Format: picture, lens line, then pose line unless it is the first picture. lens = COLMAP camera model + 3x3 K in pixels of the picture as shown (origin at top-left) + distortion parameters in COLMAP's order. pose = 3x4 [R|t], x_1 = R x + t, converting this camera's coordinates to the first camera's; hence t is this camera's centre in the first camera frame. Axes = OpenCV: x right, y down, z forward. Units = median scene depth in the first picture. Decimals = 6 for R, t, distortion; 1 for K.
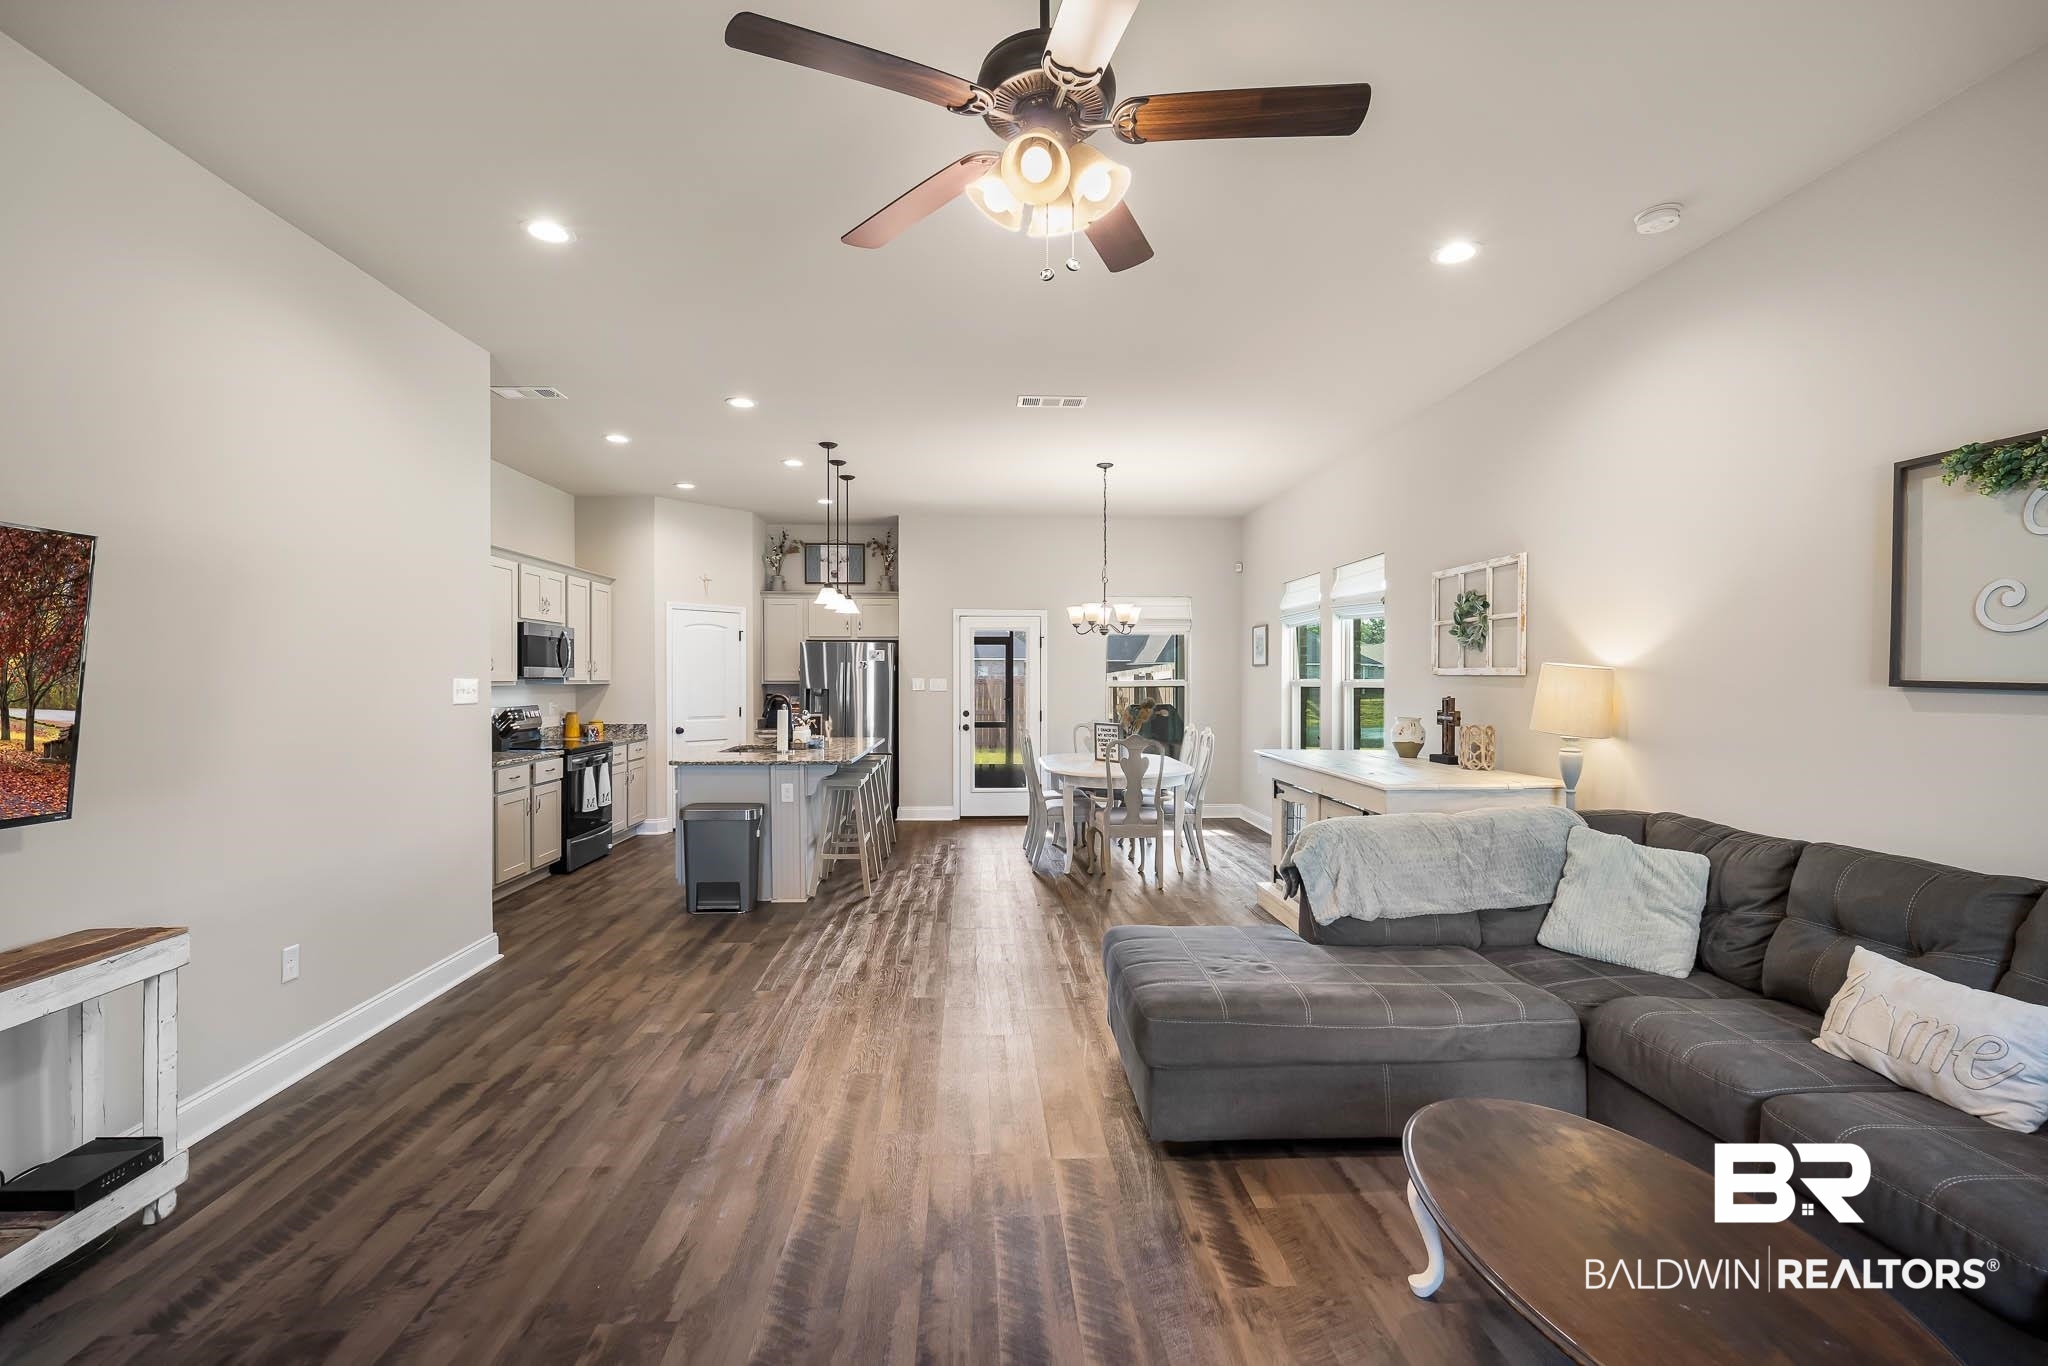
lens RADIAL K [[889.2, 0, 1024.9], [0, 889.2, 680.1], [0, 0, 1]] dist [-0.004002, 0.000032]
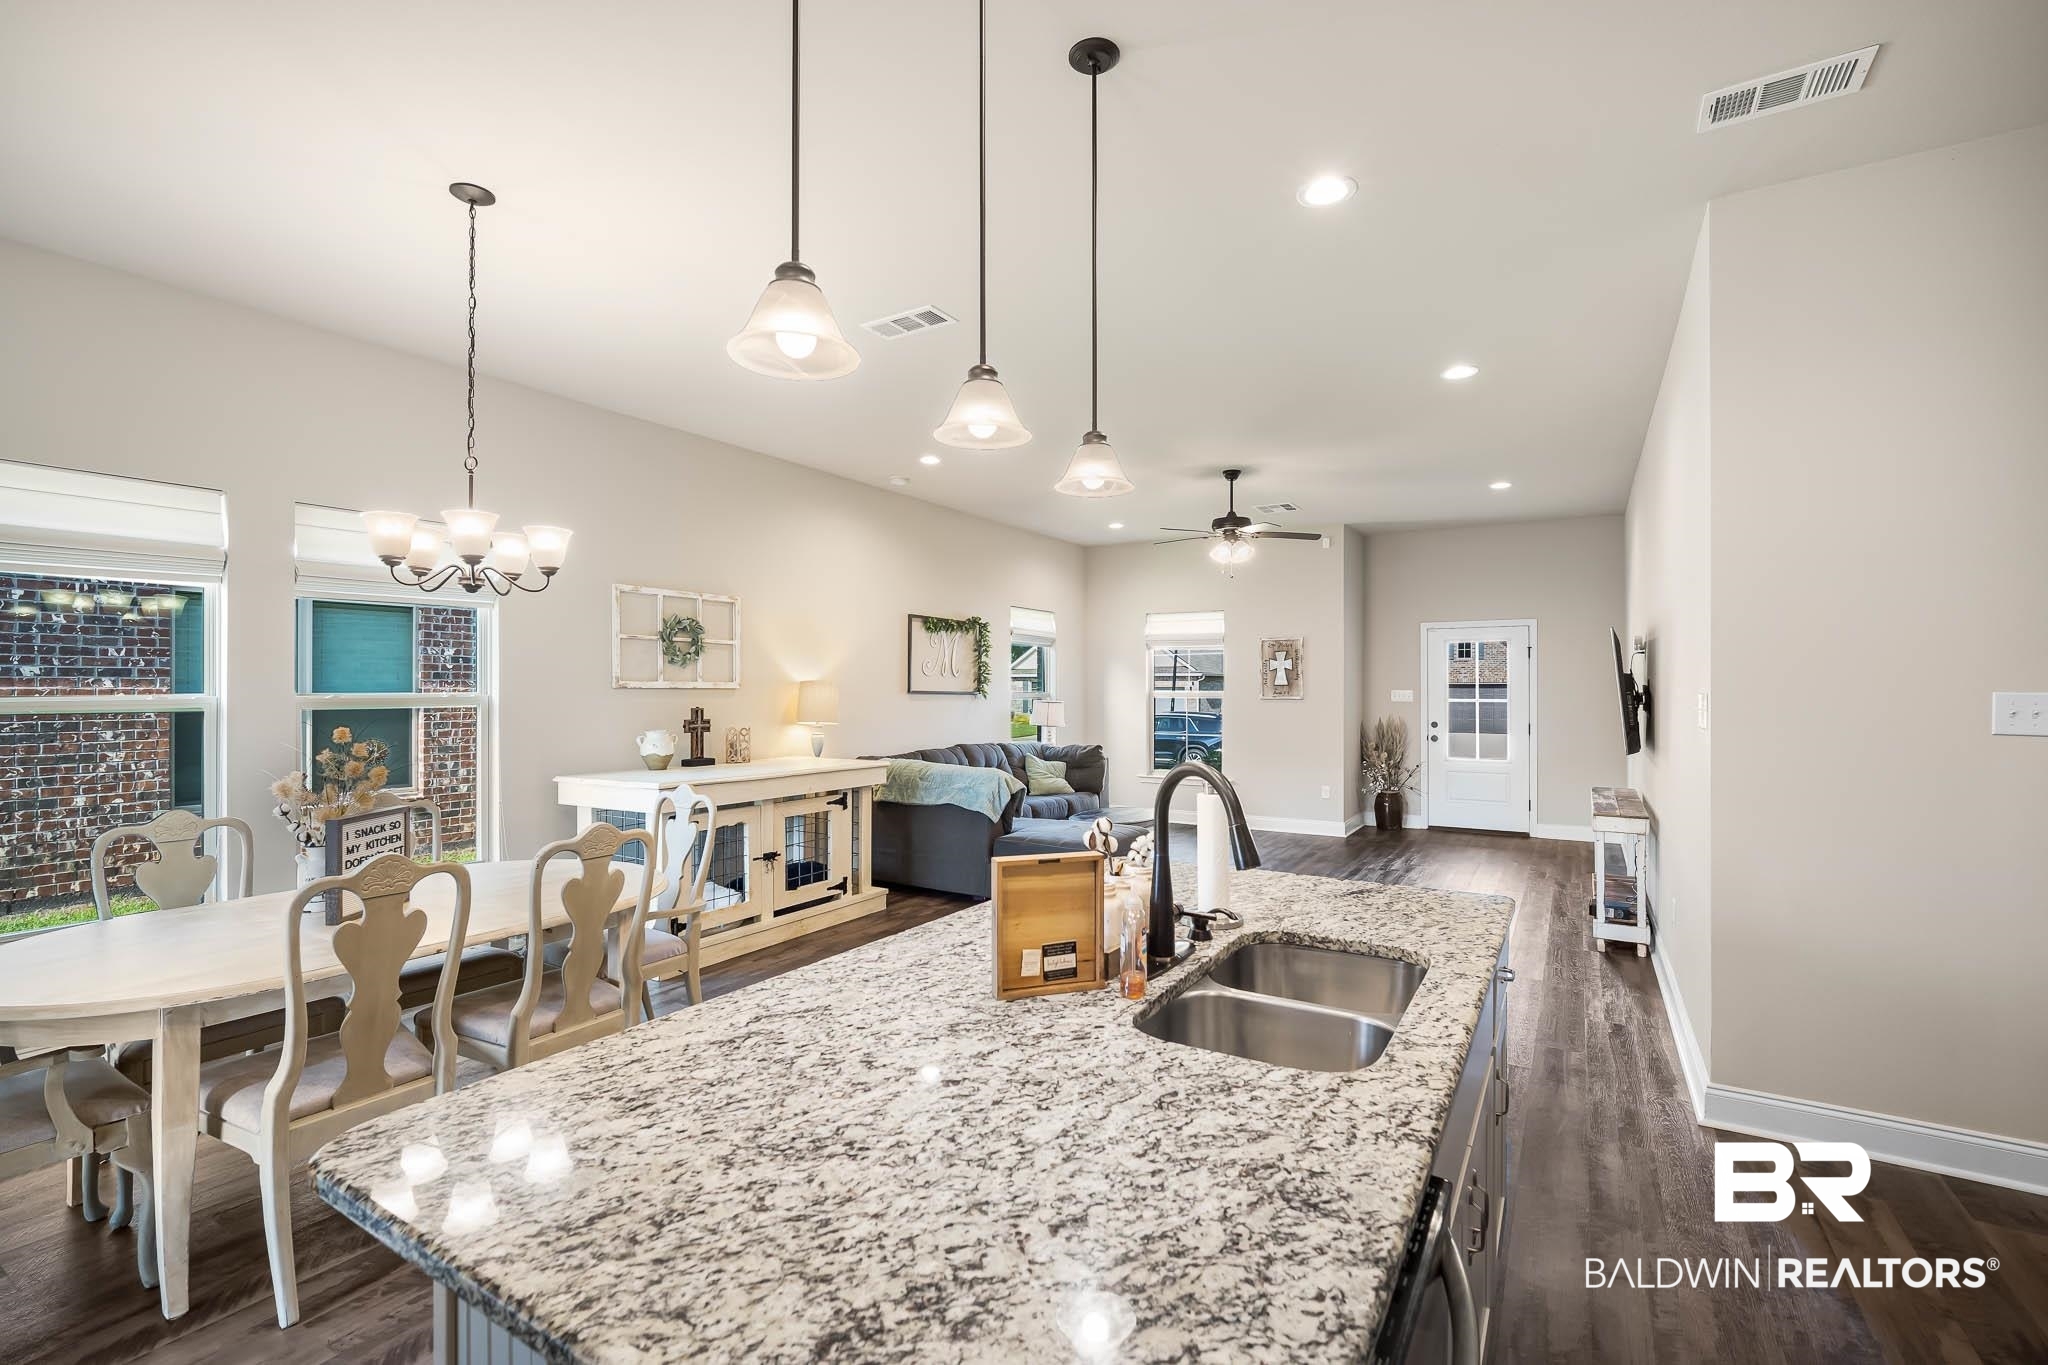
lens RADIAL K [[889.2, 0, 1013.6], [0, 889.2, 686.6], [0, 0, 1]] dist [-0.004002, 0.000032]
pose [[-0.808476, 0.000997, 0.588528, -0.312621], [0.001974, 0.999998, 0.001017, -0.004718], [-0.588526, 0.001984, -0.808476, 1.014541]]
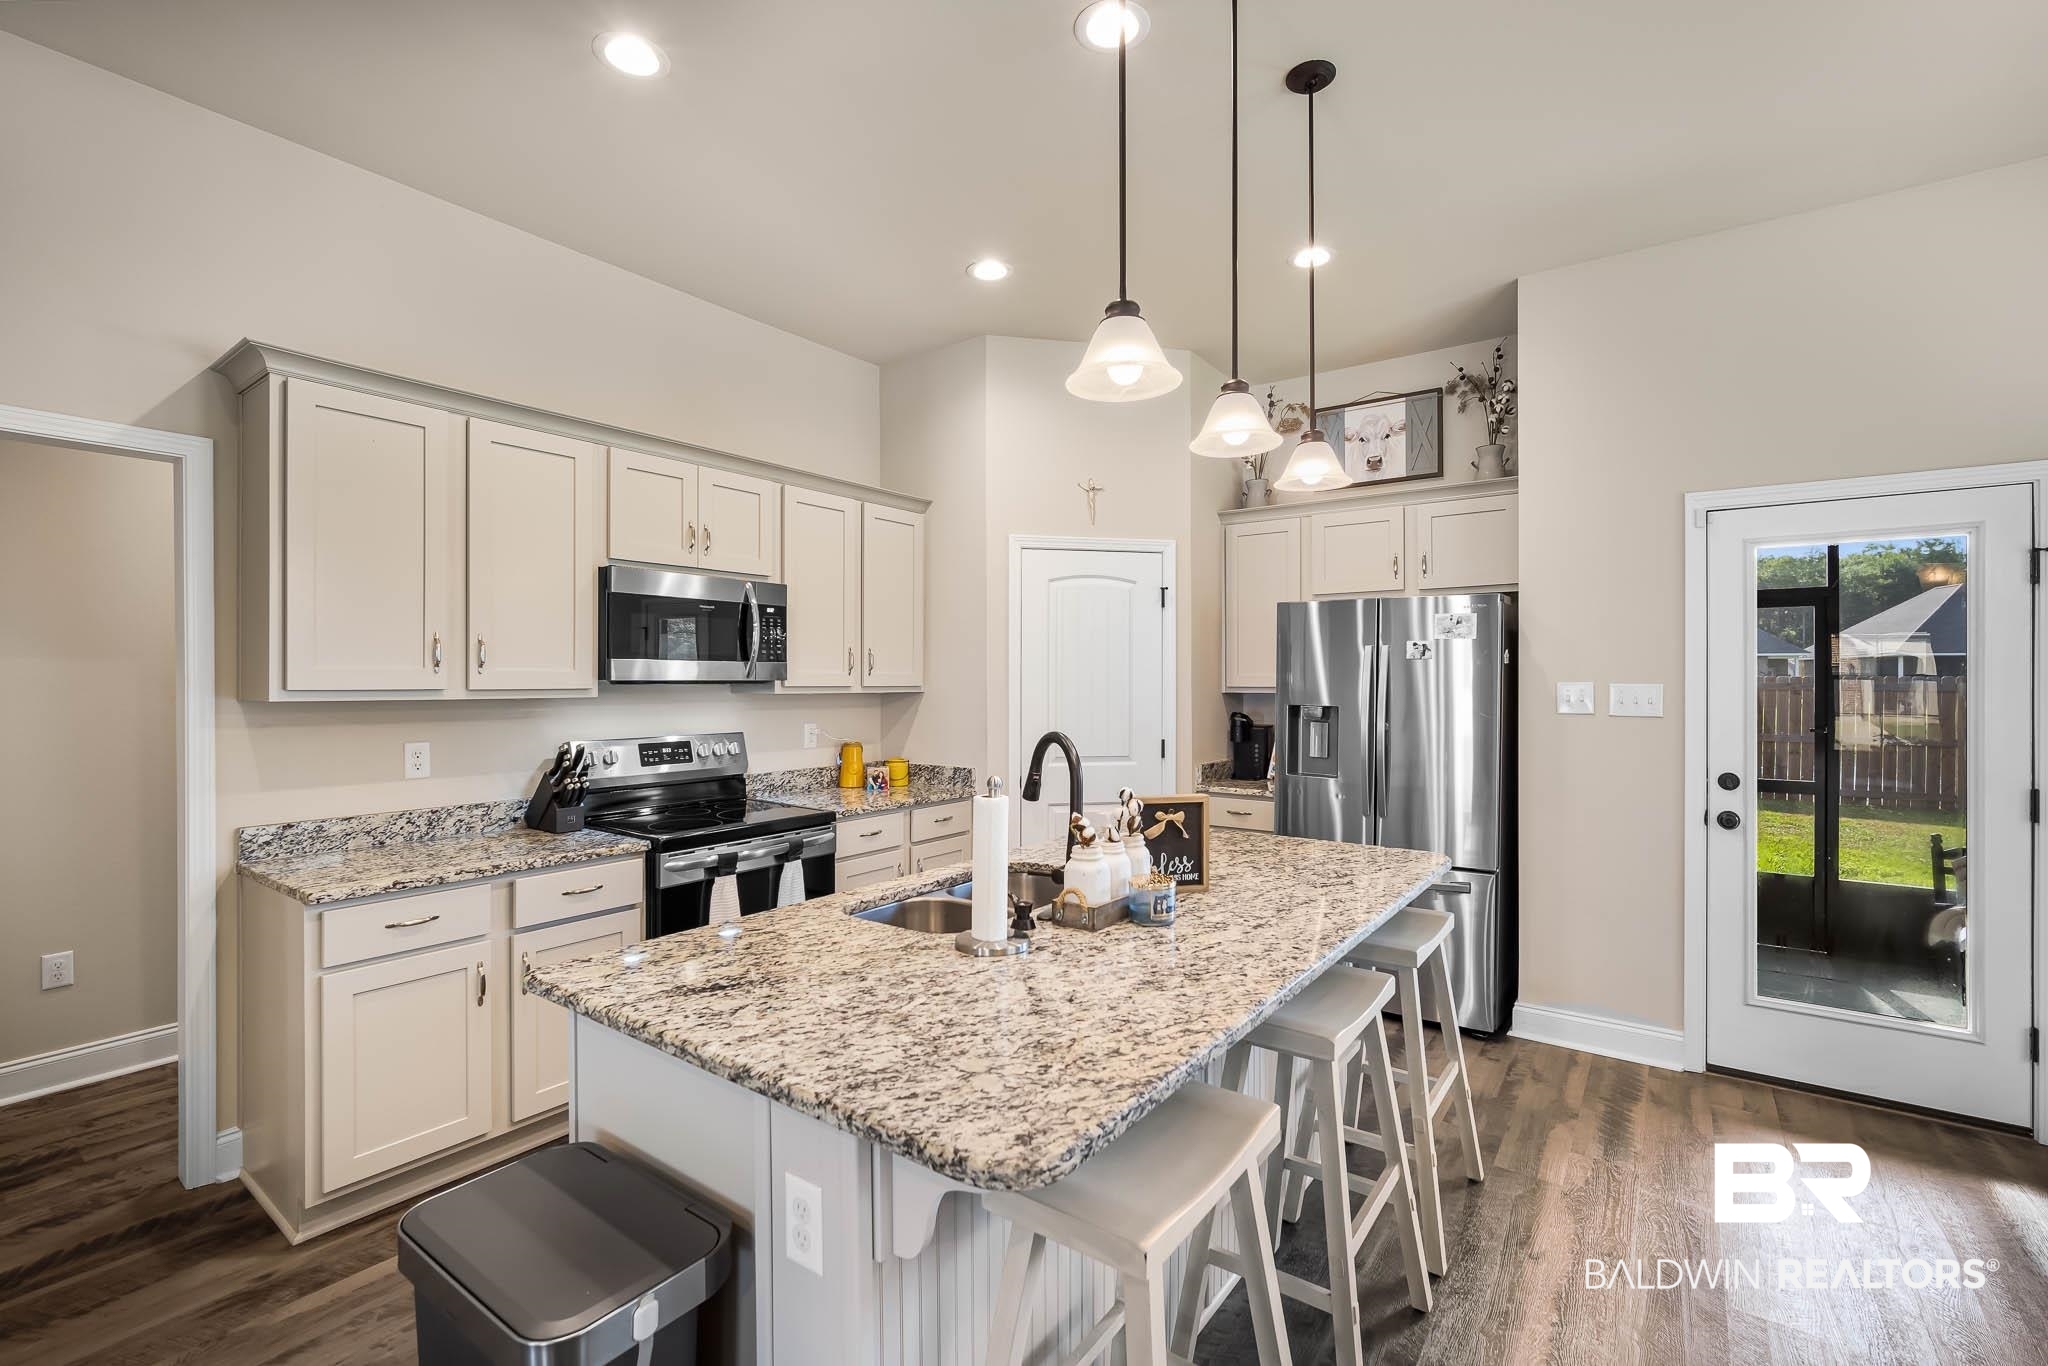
lens RADIAL K [[889.2, 0, 1029.7], [0, 889.2, 684.1], [0, 0, 1]] dist [-0.004002, 0.000032]
pose [[0.772269, 0.001988, -0.635293, -0.064208], [-0.001586, 0.999998, 0.001201, -0.001609], [0.635294, 0.000080, 0.772271, 0.615450]]
